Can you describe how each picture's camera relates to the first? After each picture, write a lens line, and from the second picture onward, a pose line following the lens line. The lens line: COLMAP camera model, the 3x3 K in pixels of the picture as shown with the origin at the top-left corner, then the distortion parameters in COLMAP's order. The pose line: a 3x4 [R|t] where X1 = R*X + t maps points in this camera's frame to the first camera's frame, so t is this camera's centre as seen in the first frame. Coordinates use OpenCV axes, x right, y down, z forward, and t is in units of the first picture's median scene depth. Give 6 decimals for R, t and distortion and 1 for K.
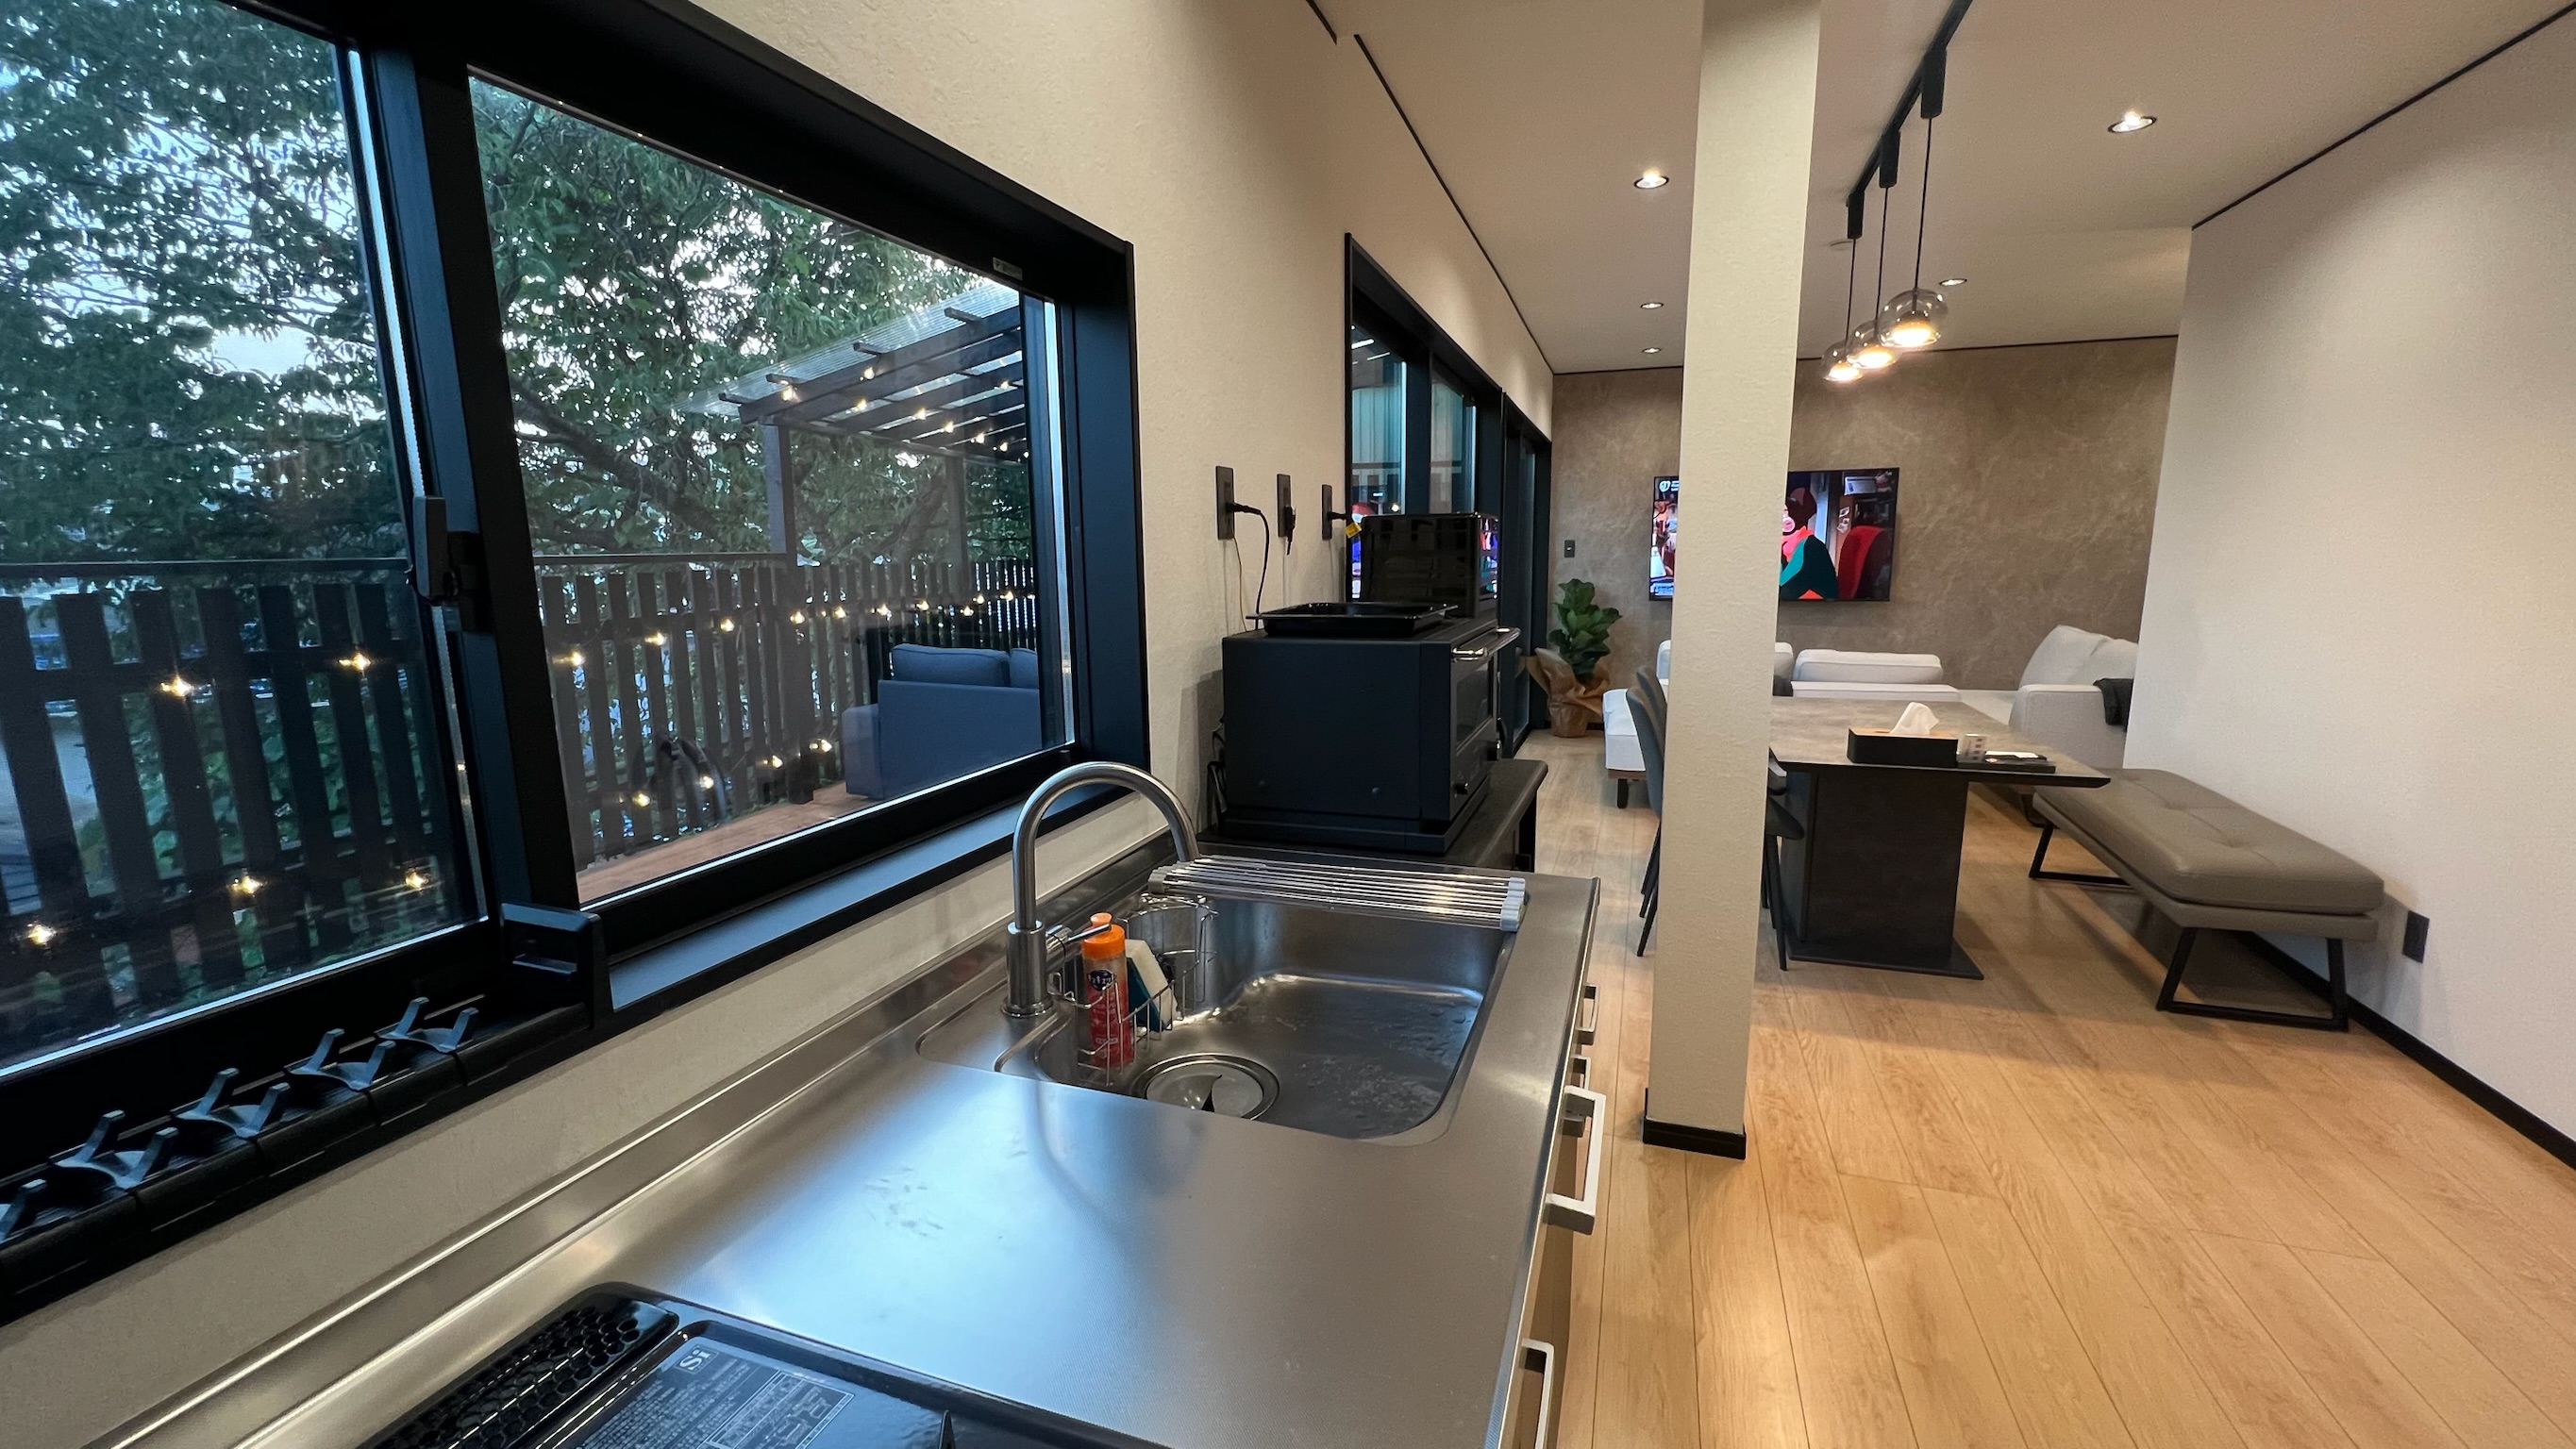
lens RADIAL K [[1045.0, 0, 1291.9], [0, 1045.0, 728.3], [0, 0, 1]] dist [-0.000072, -0.000004]
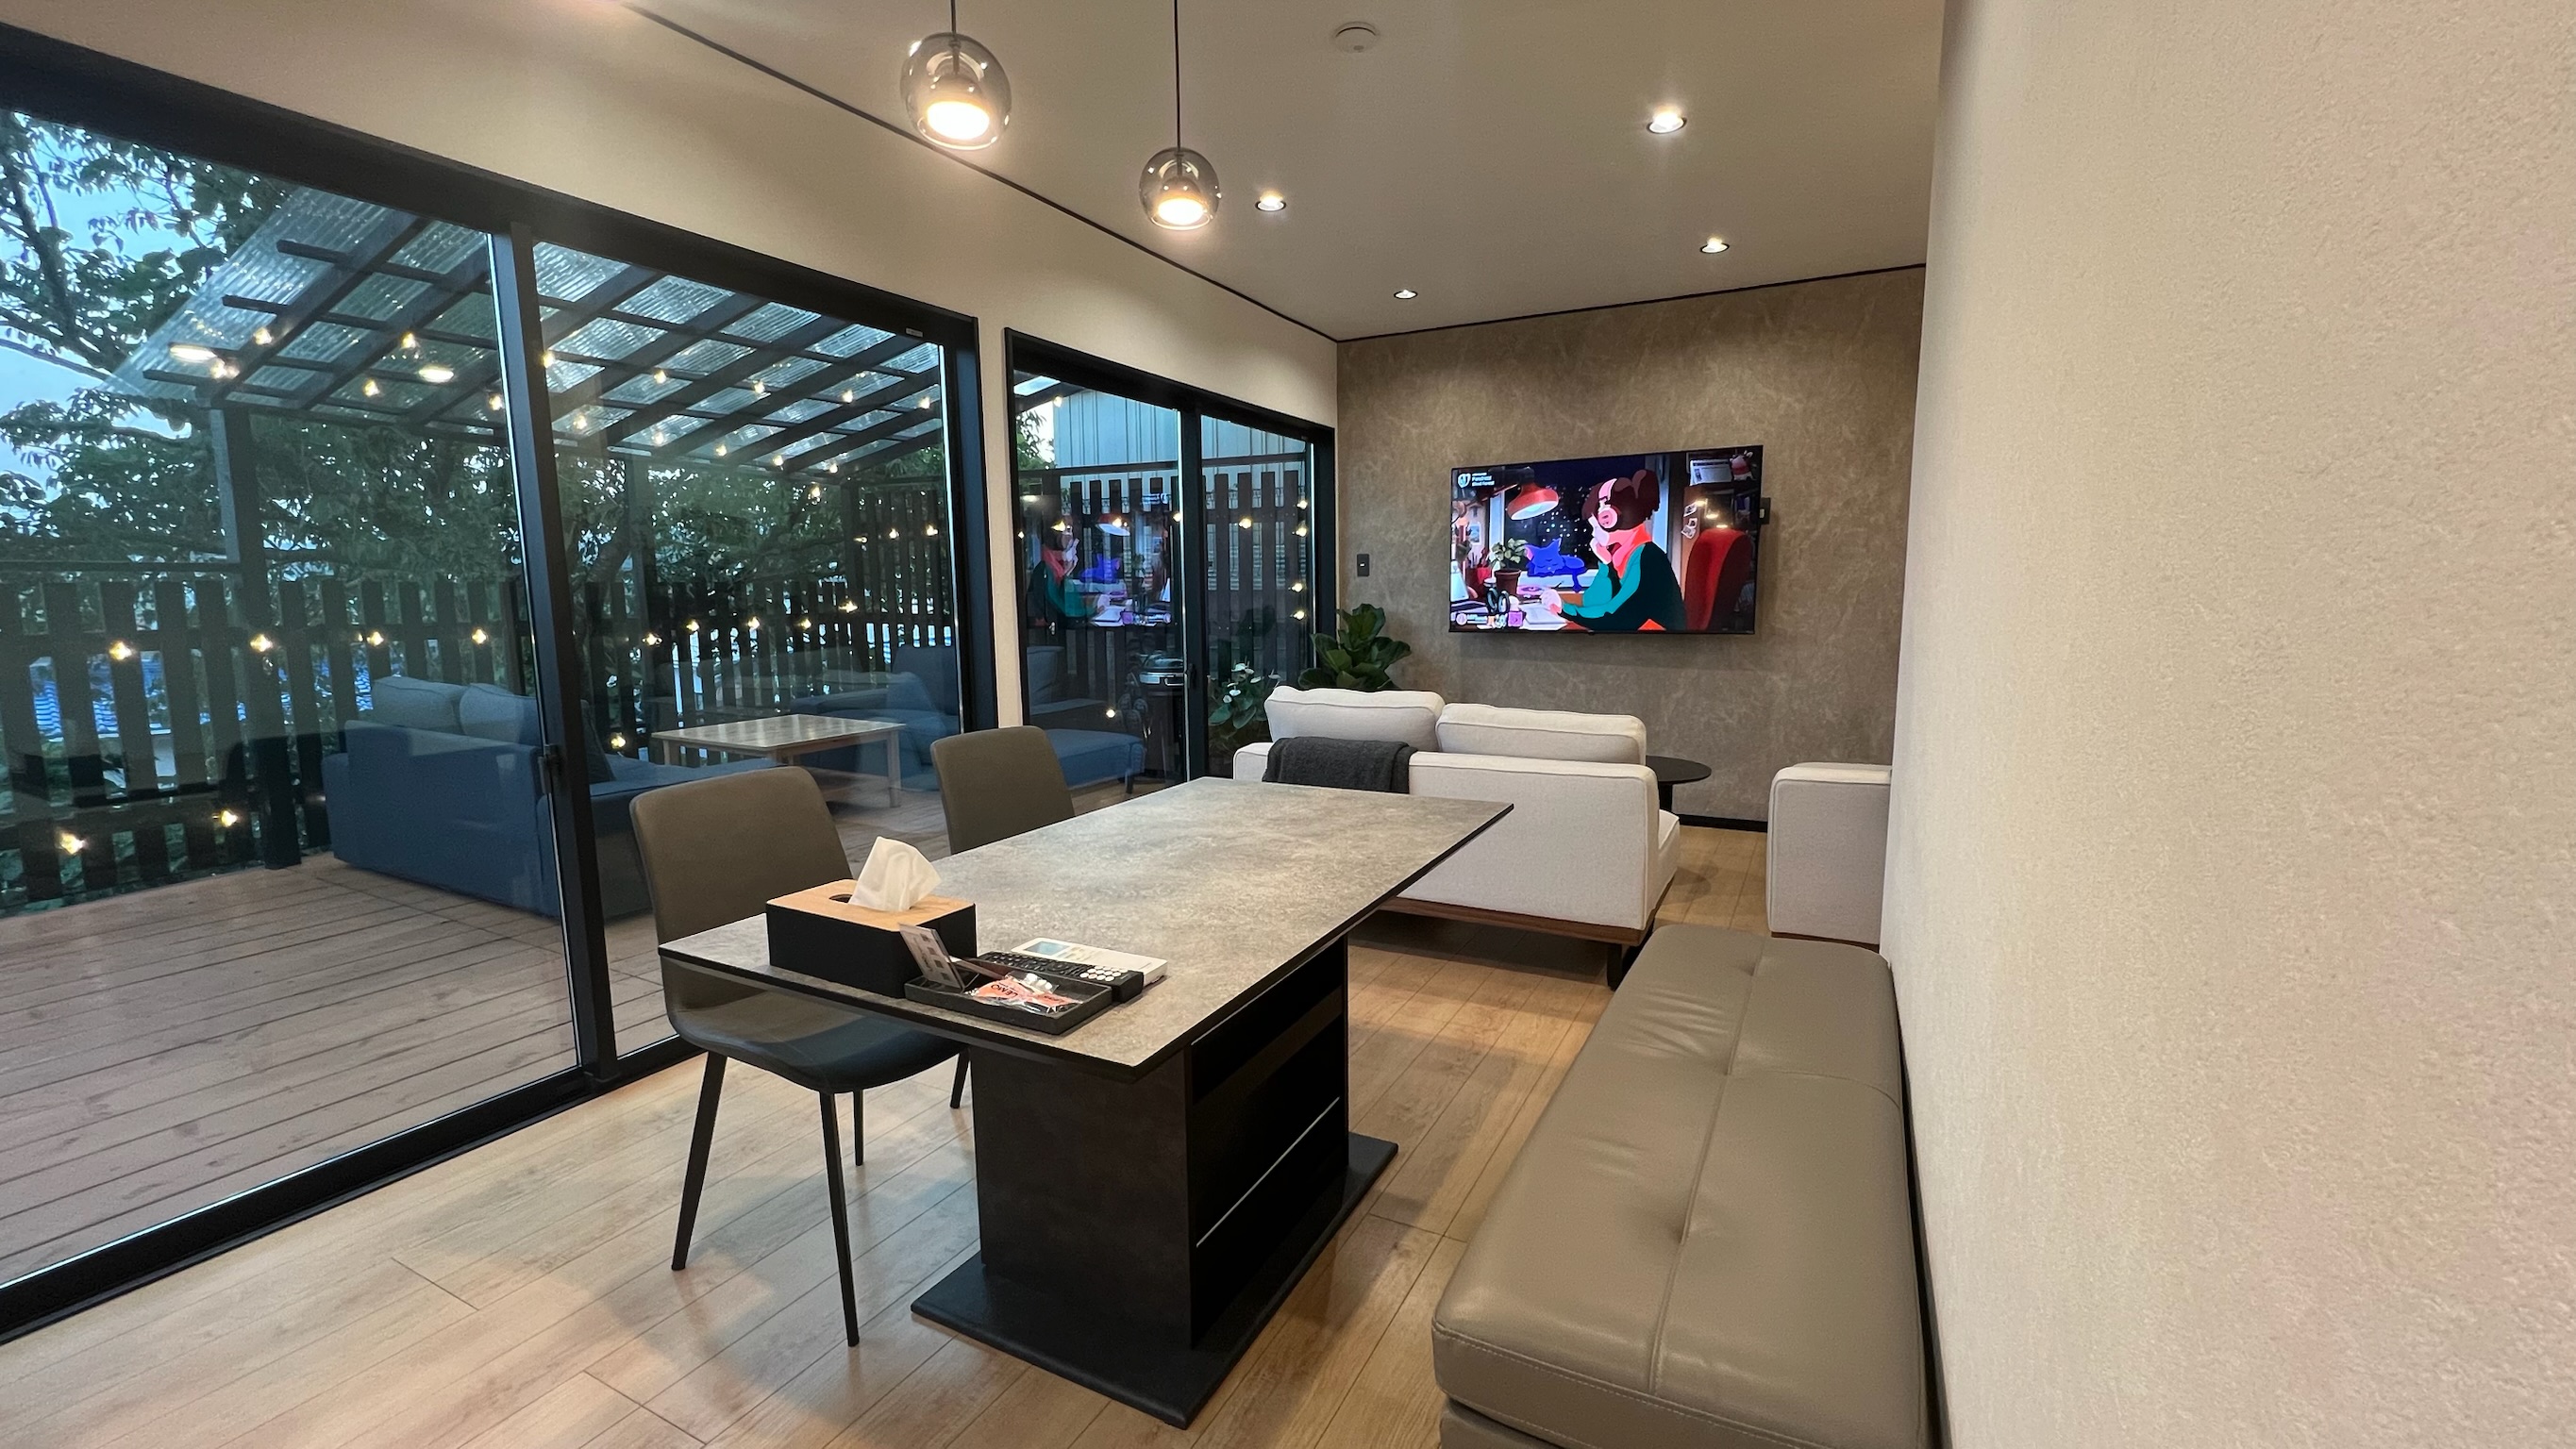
lens RADIAL K [[1045.4, 0, 1288.2], [0, 1045.4, 727.2], [0, 0, 1]] dist [-0.000354, 0.000089]
pose [[0.987879, 0.020451, -0.153875, 0.366511], [-0.025956, 0.999090, -0.033846, -0.026732], [0.153043, 0.037430, 0.987510, 0.255270]]
